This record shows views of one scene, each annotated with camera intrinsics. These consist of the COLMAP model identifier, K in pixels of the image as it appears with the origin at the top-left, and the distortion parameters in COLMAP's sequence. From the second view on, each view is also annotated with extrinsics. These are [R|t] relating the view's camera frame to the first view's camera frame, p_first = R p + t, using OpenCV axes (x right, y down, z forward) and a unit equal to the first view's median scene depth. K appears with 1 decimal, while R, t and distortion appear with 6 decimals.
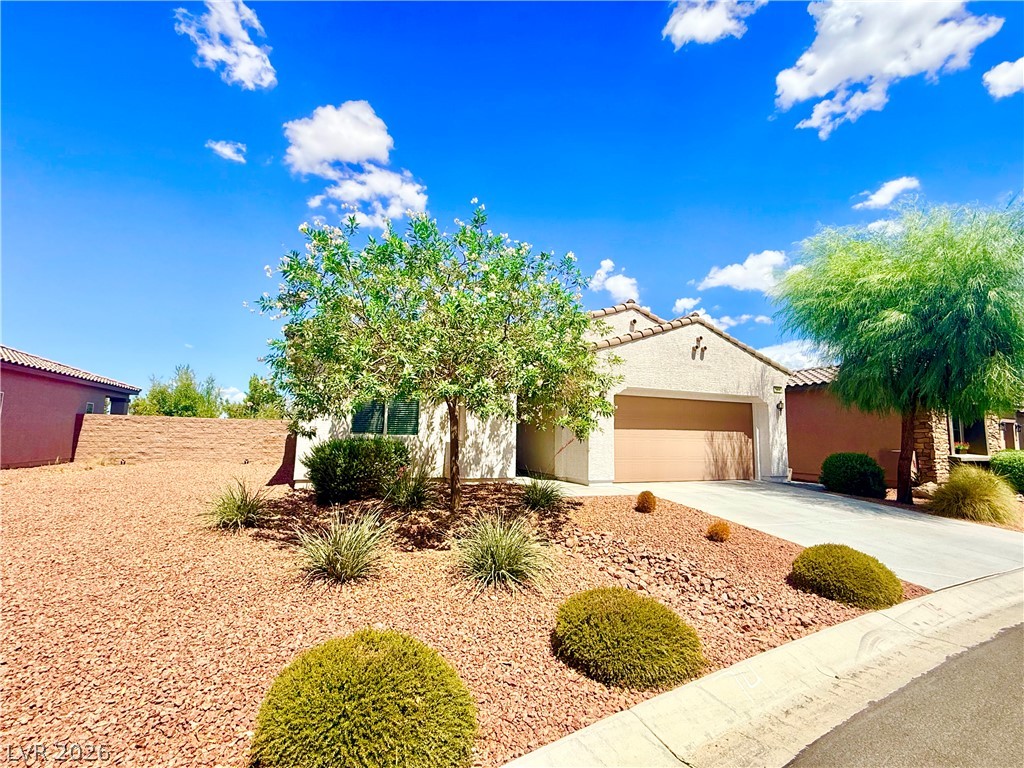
lens RADIAL K [[456.4, 0, 512.0], [0, 456.4, 384.0], [0, 0, 1]] dist [-0.000625, 0.000000]
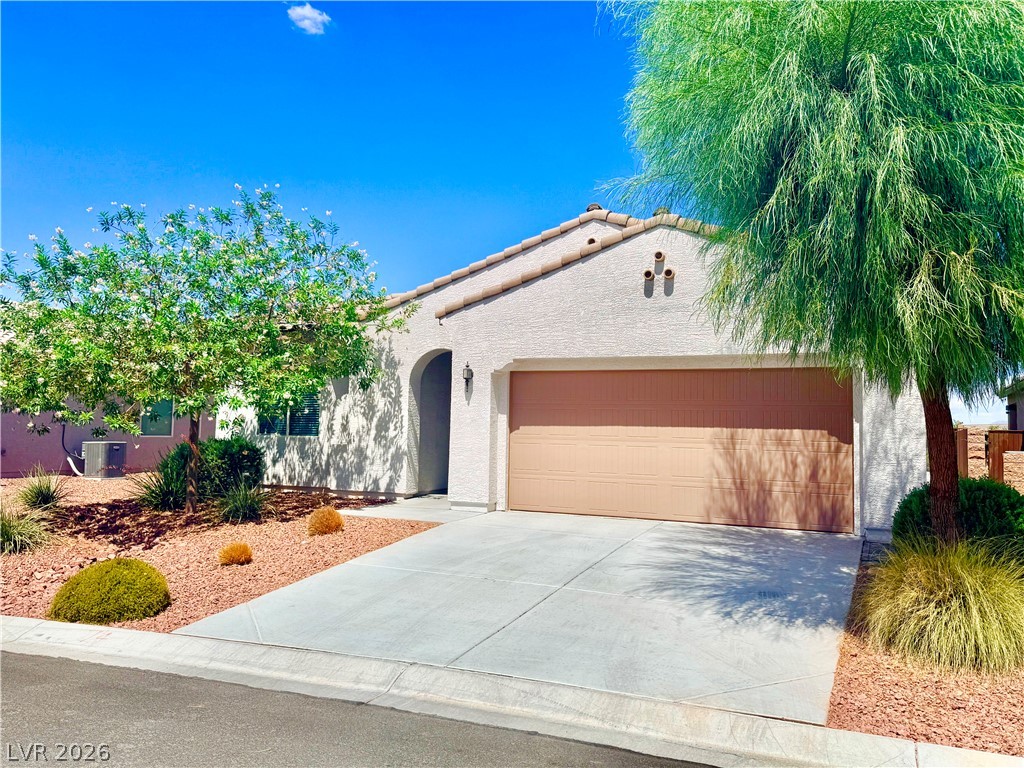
lens RADIAL K [[832.0, 0, 512.0], [0, 832.0, 384.0], [0, 0, 1]] dist [0.056667, -0.010138]
pose [[0.663349, -0.051271, -0.746552, 1.024423], [0.081832, 0.996637, 0.004266, 0.031692], [0.743822, -0.063921, 0.665314, 0.212107]]
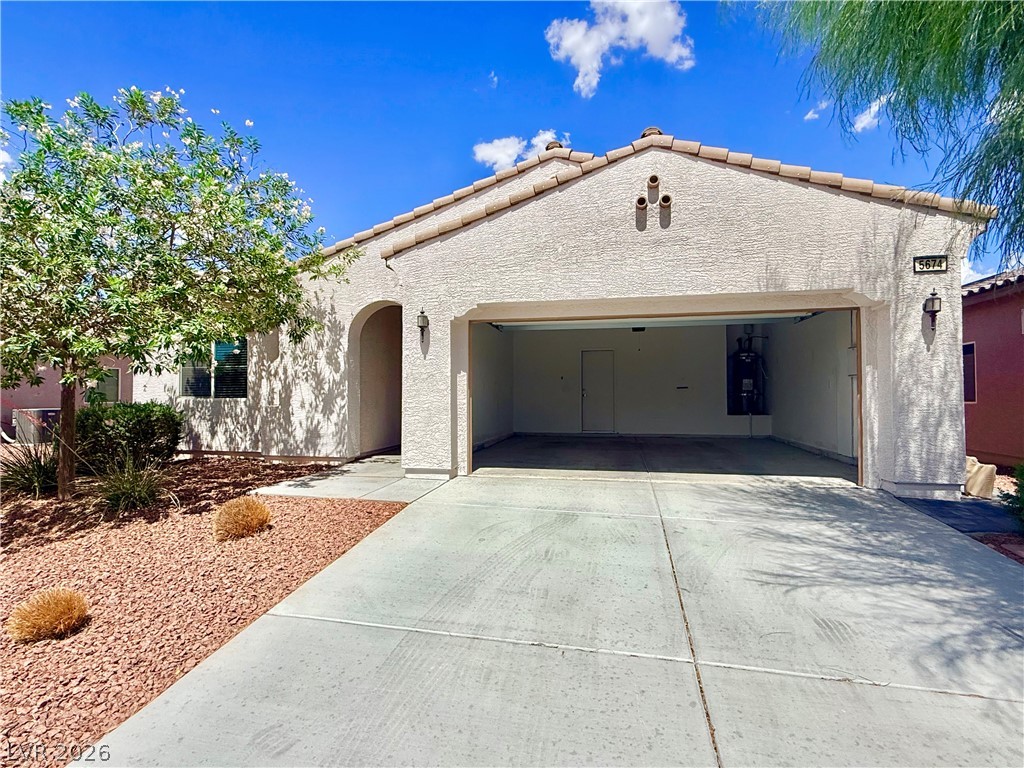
lens RADIAL K [[513.5, 0, 511.3], [0, 513.5, 389.2], [0, 0, 1]] dist [-0.010650, 0.001157]
pose [[0.809155, -0.031239, -0.586764, 0.596840], [0.088787, 0.993620, 0.069538, 0.062476], [0.580849, -0.108364, 0.806766, 0.473399]]
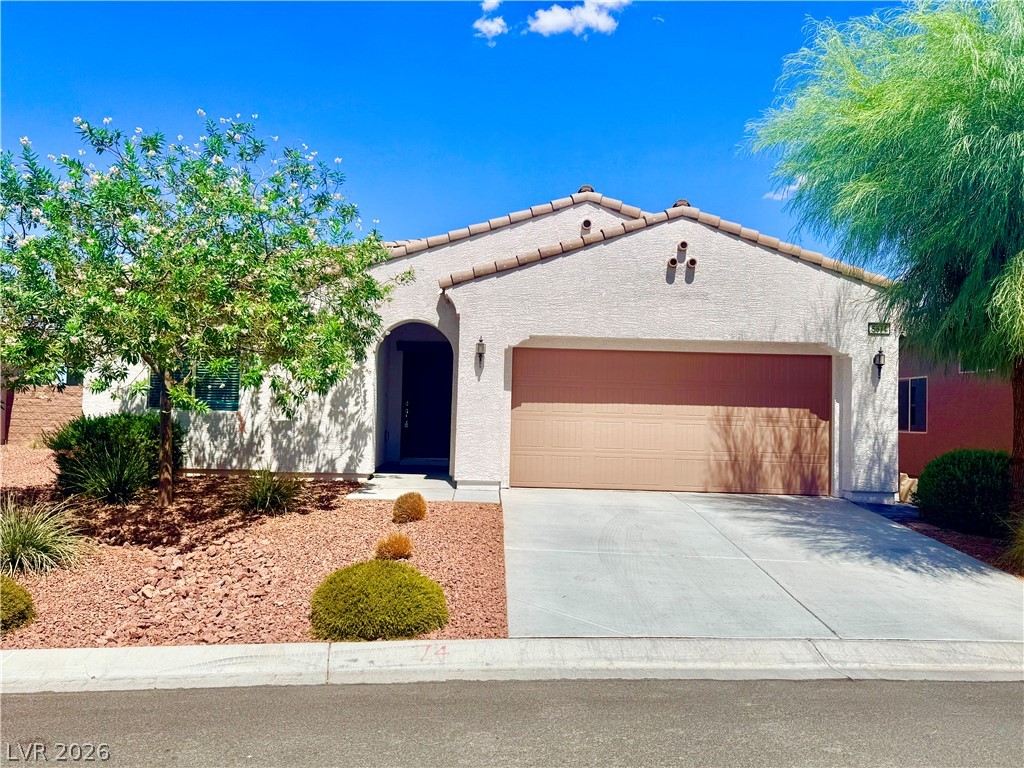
lens RADIAL K [[832.0, 0, 512.0], [0, 832.0, 384.0], [0, 0, 1]] dist [0.056667, -0.010138]
pose [[0.923776, -0.009830, -0.382807, 0.615159], [0.040061, 0.996666, 0.071080, -0.009951], [0.380832, -0.080997, 0.921090, -0.058690]]
